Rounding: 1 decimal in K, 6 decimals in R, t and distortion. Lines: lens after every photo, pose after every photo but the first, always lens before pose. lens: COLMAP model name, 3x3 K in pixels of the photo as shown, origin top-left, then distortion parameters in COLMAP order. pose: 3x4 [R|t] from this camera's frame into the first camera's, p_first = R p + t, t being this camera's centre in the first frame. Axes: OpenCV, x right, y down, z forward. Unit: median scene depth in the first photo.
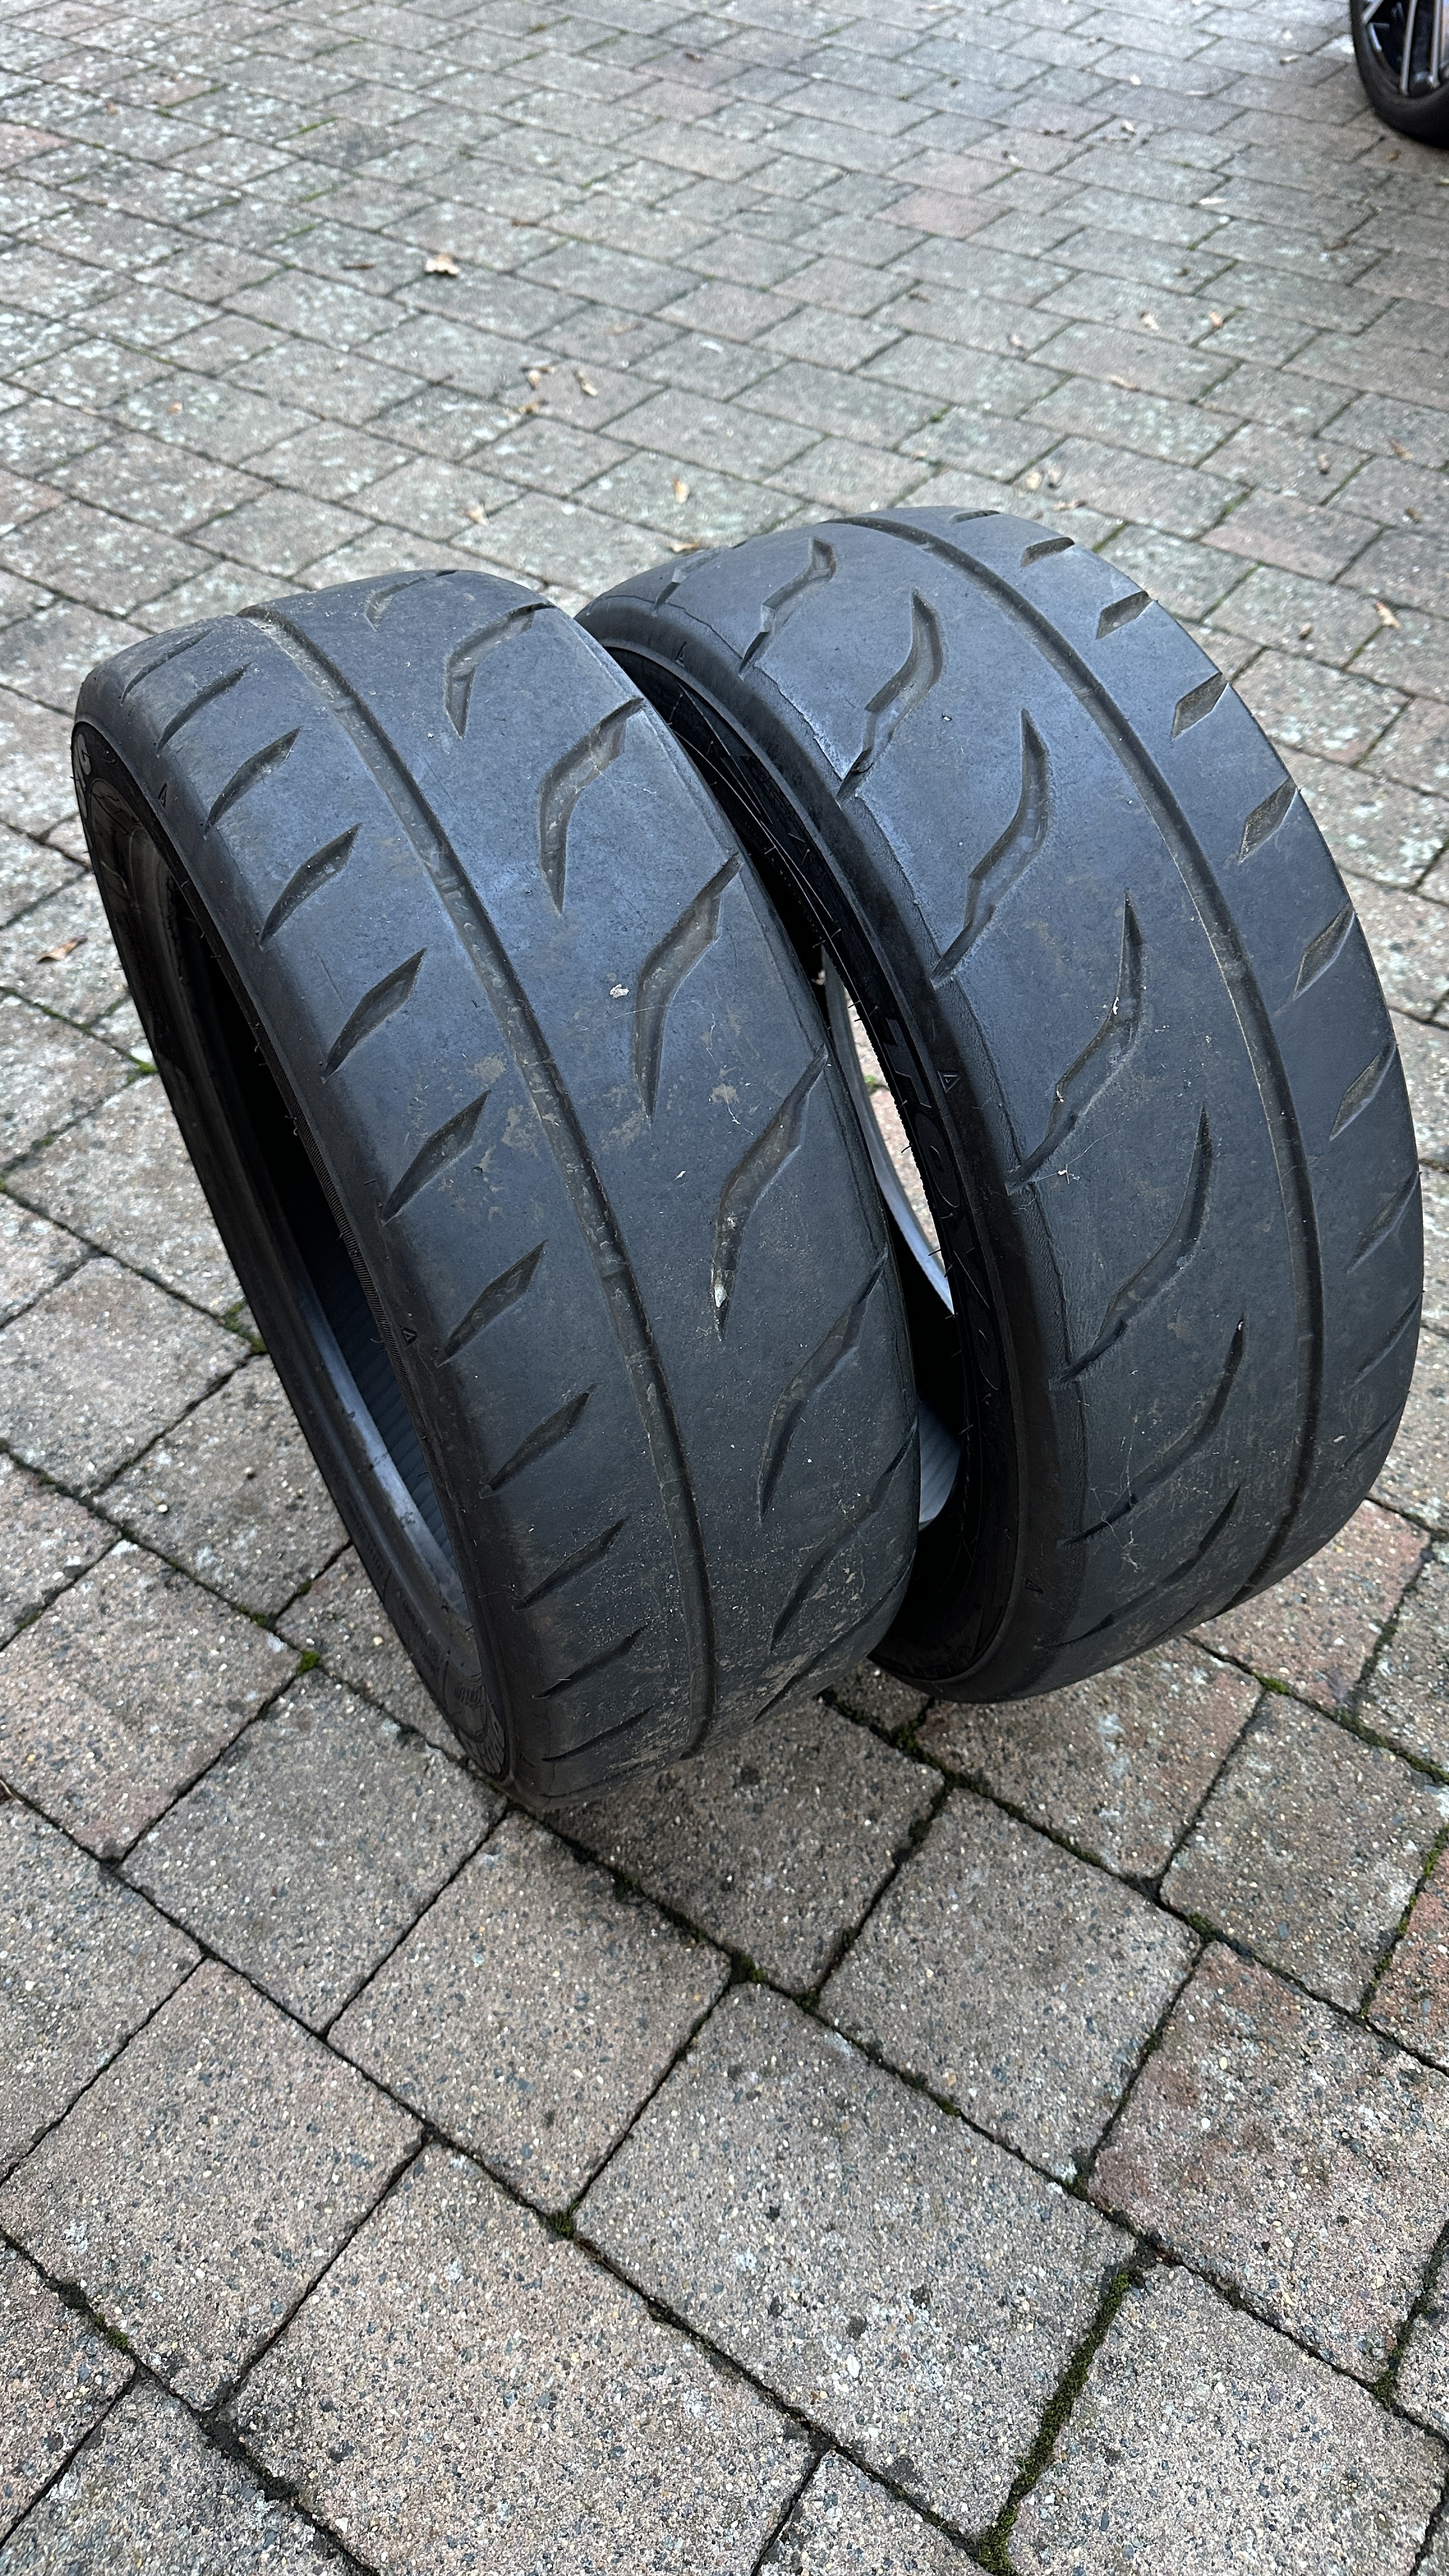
lens RADIAL K [[1884.7, 0, 747.4], [0, 1884.7, 1293.8], [0, 0, 1]] dist [-0.010987, -0.032952]
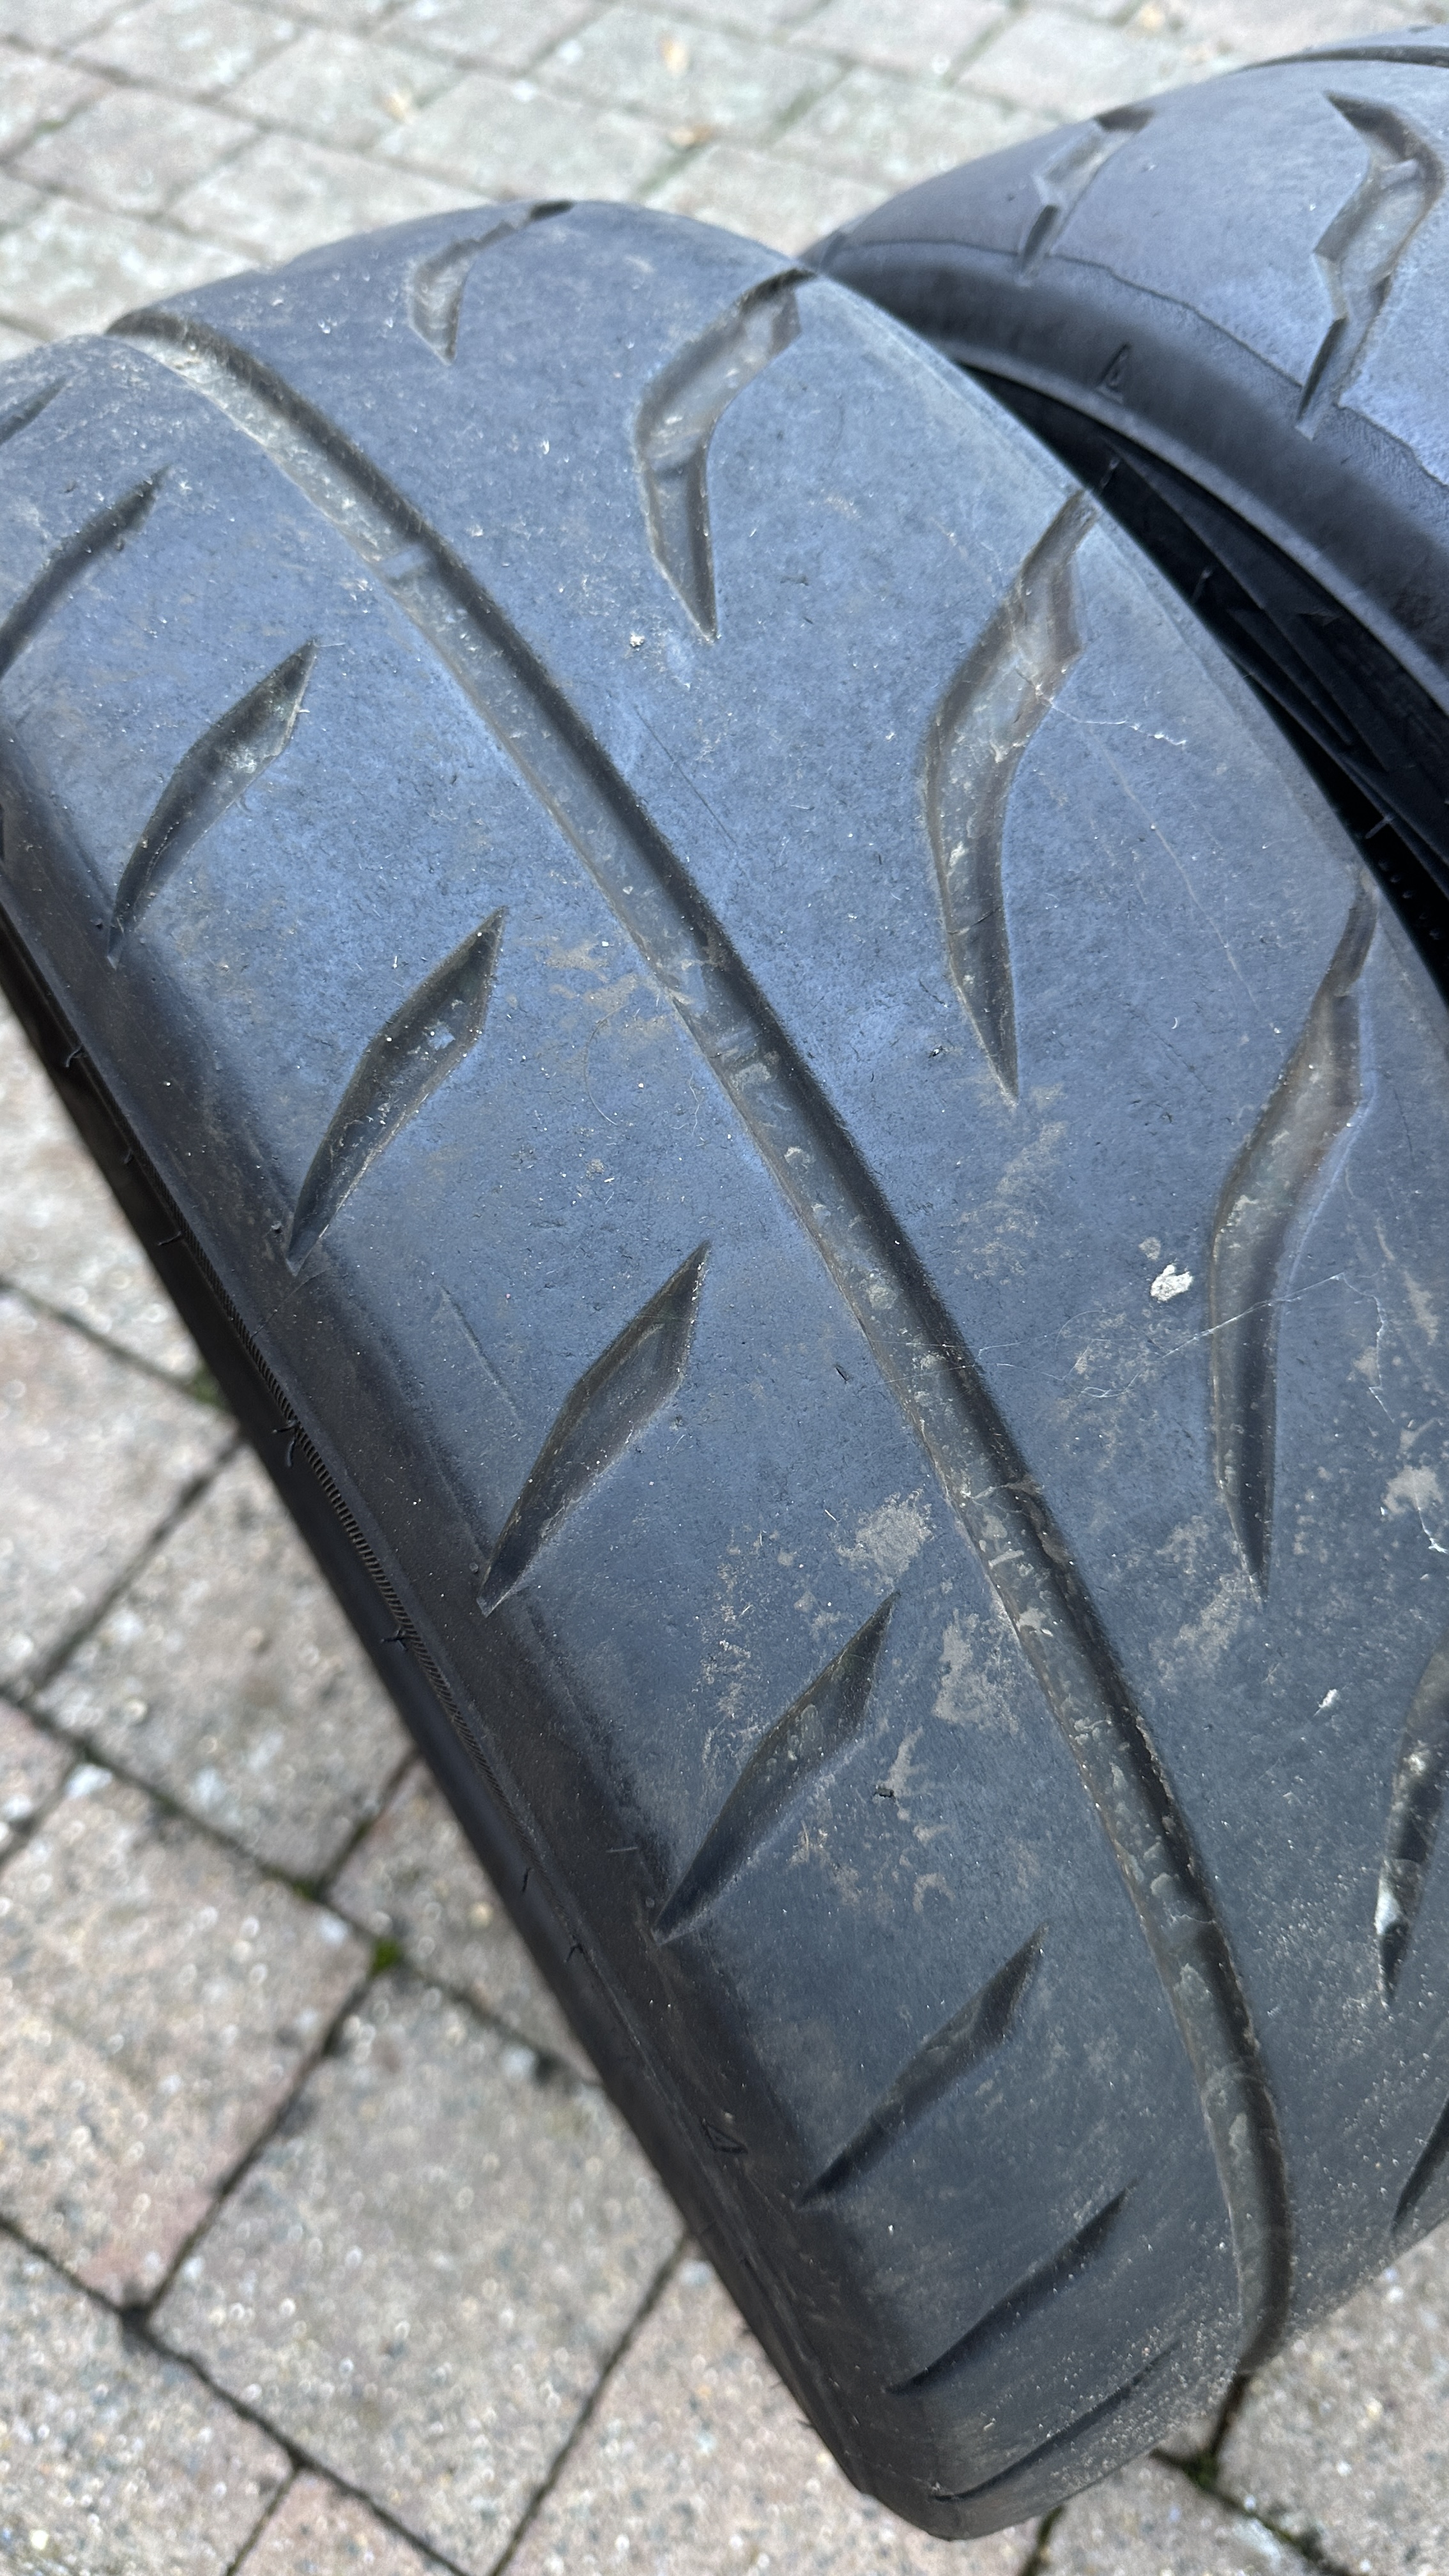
lens RADIAL K [[1884.7, 0, 722.6], [0, 1884.7, 1297.8], [0, 0, 1]] dist [-0.010987, -0.032952]
pose [[0.997453, -0.069268, 0.017020, -0.121190], [0.065202, 0.982197, 0.176175, -0.165783], [-0.028921, -0.174617, 0.984212, 0.419707]]
